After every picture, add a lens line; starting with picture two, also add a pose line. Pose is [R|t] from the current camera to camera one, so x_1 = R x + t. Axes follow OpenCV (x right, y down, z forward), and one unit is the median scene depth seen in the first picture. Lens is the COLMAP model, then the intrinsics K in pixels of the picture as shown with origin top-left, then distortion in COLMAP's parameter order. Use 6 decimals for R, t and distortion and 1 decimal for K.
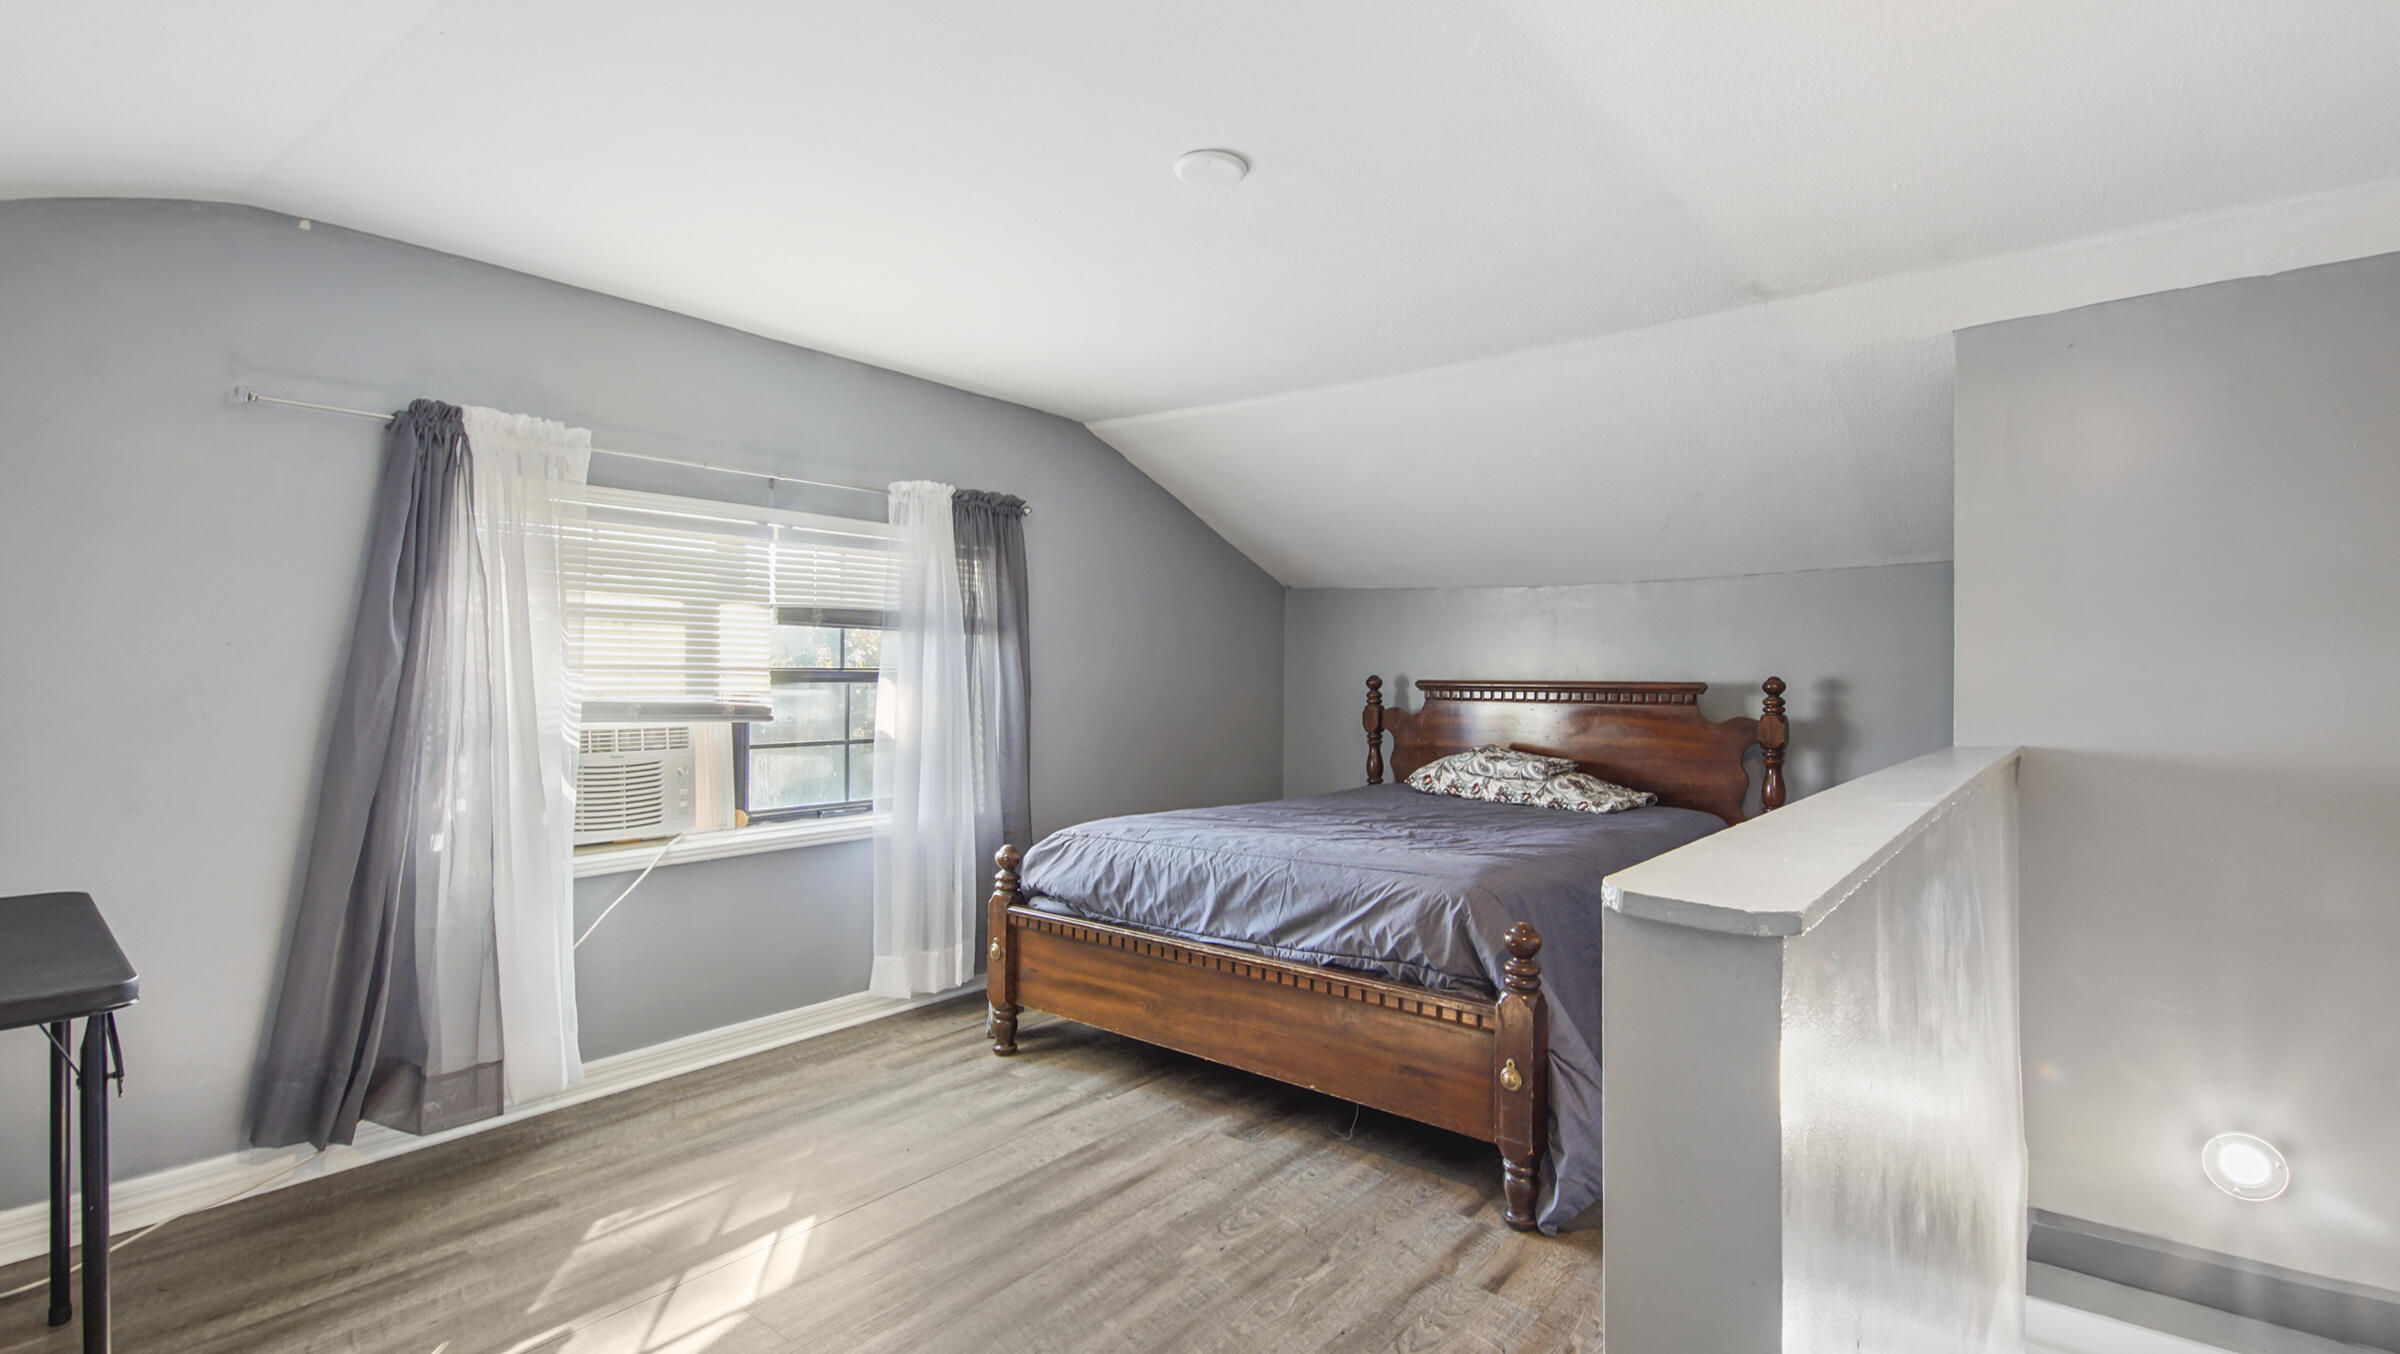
lens RADIAL K [[1137.5, 0, 1206.0], [0, 1137.5, 680.4], [0, 0, 1]] dist [0.005794, -0.006558]
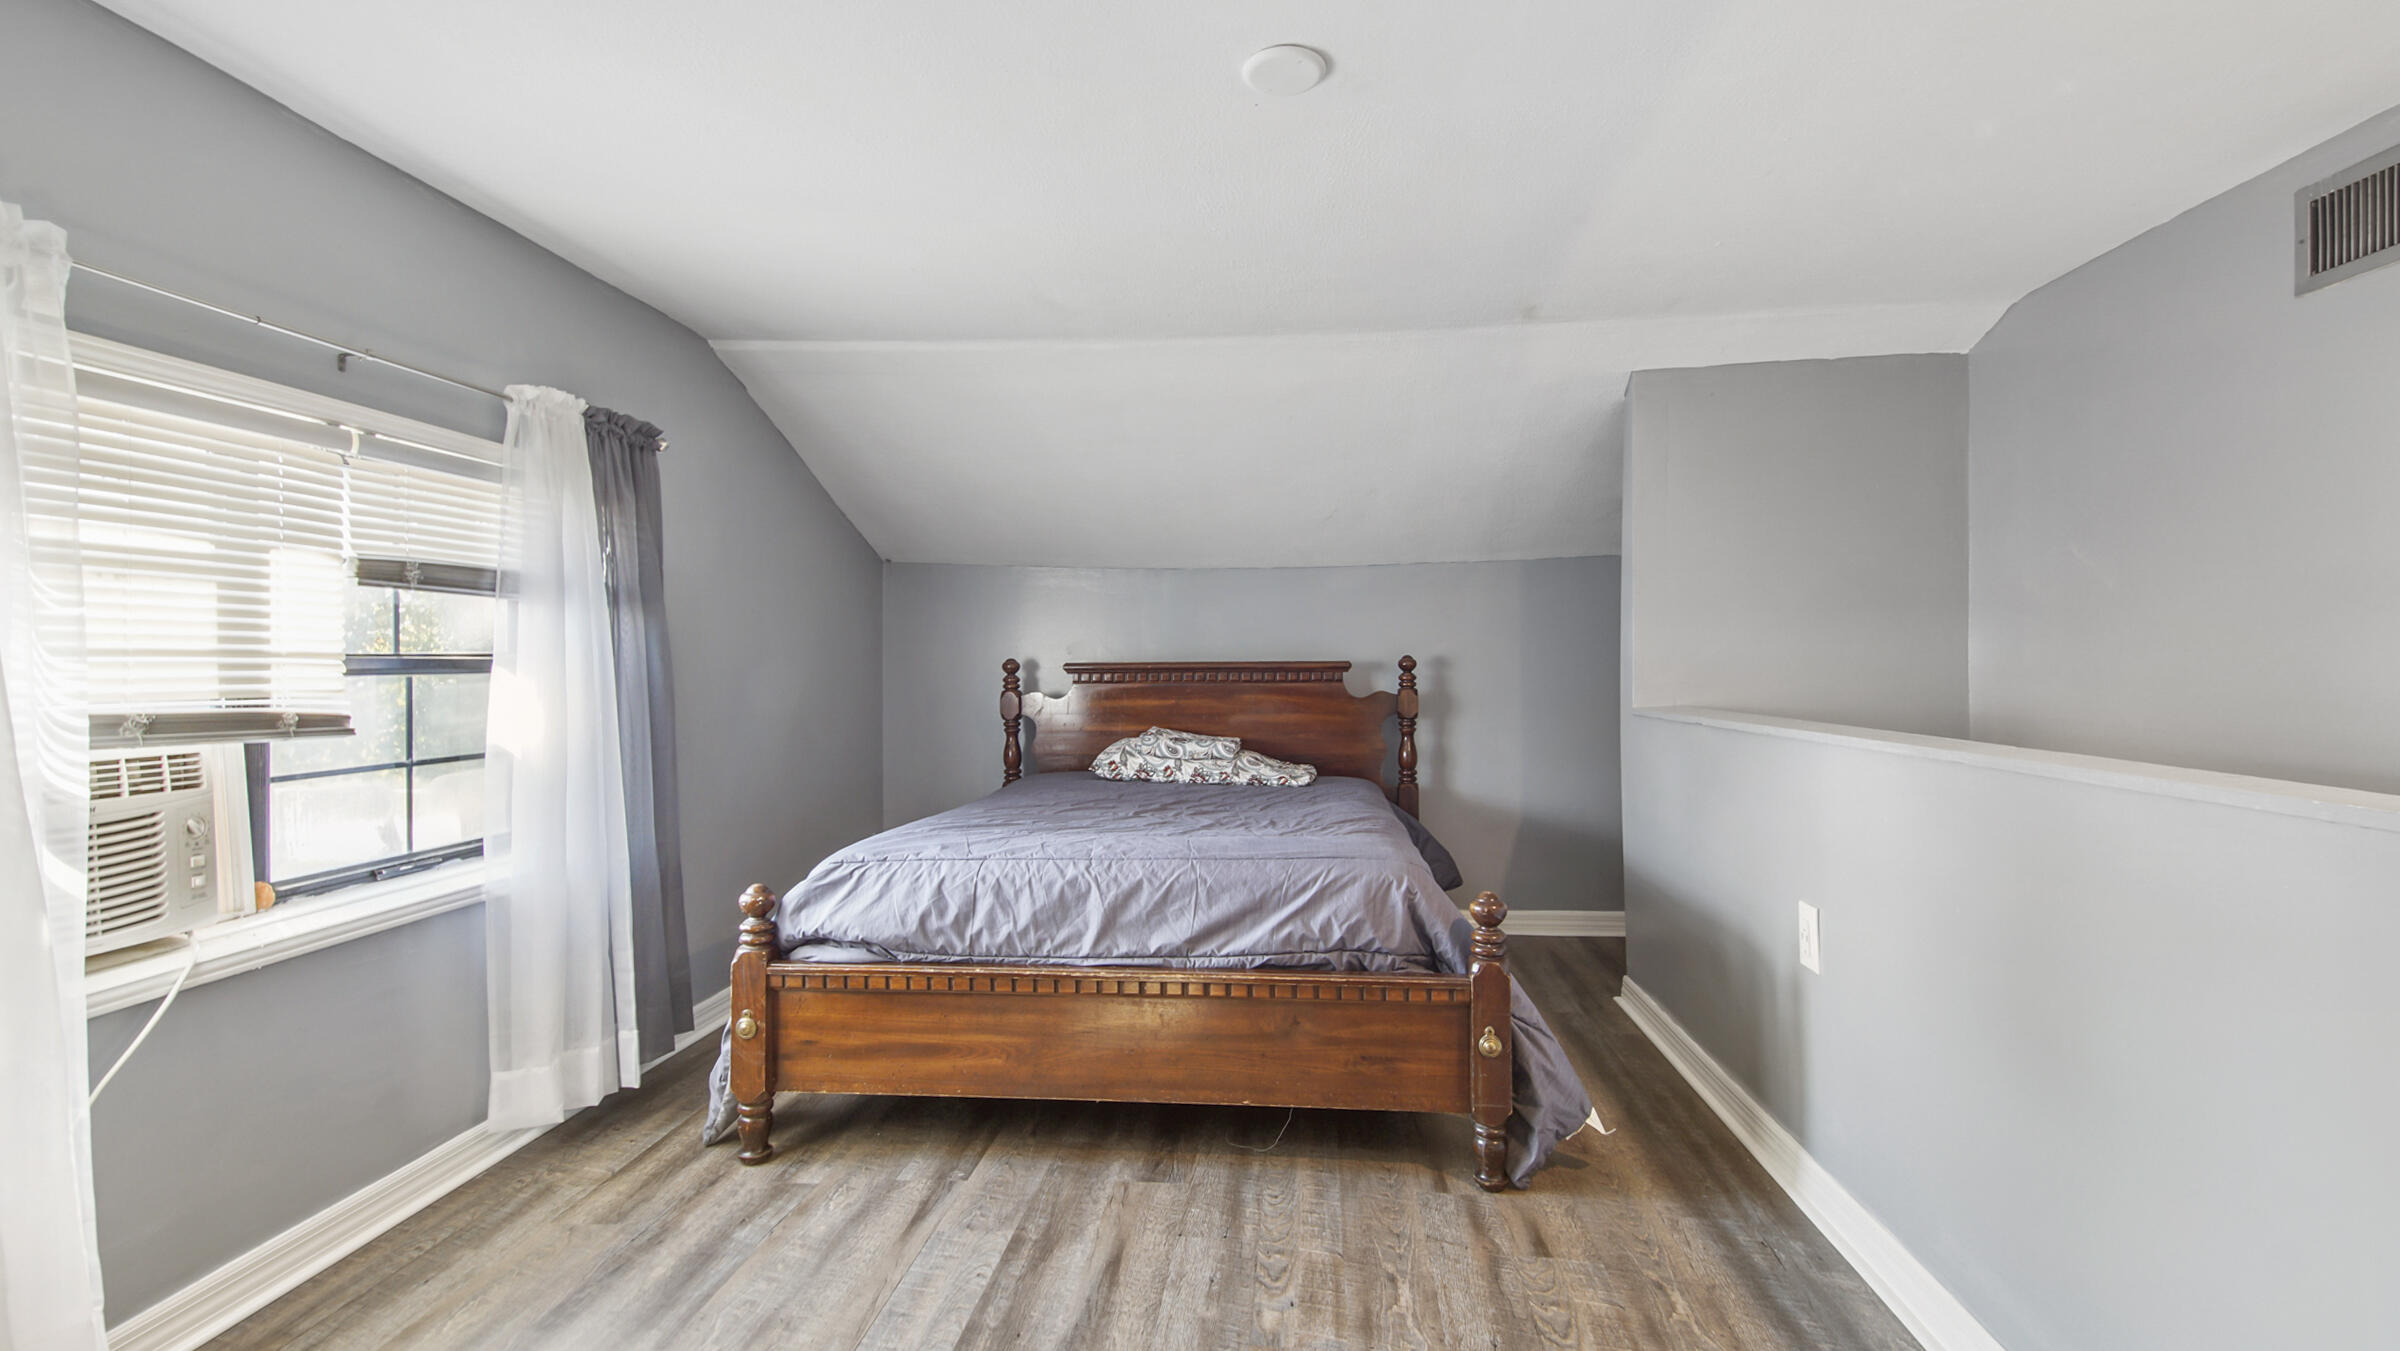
lens RADIAL K [[1137.5, 0, 1214.2], [0, 1137.5, 674.5], [0, 0, 1]] dist [0.005794, -0.006558]
pose [[0.827473, -0.018689, 0.561194, -0.355207], [0.016025, 0.999825, 0.009668, 0.002974], [-0.561276, 0.000993, 0.827628, 0.209935]]
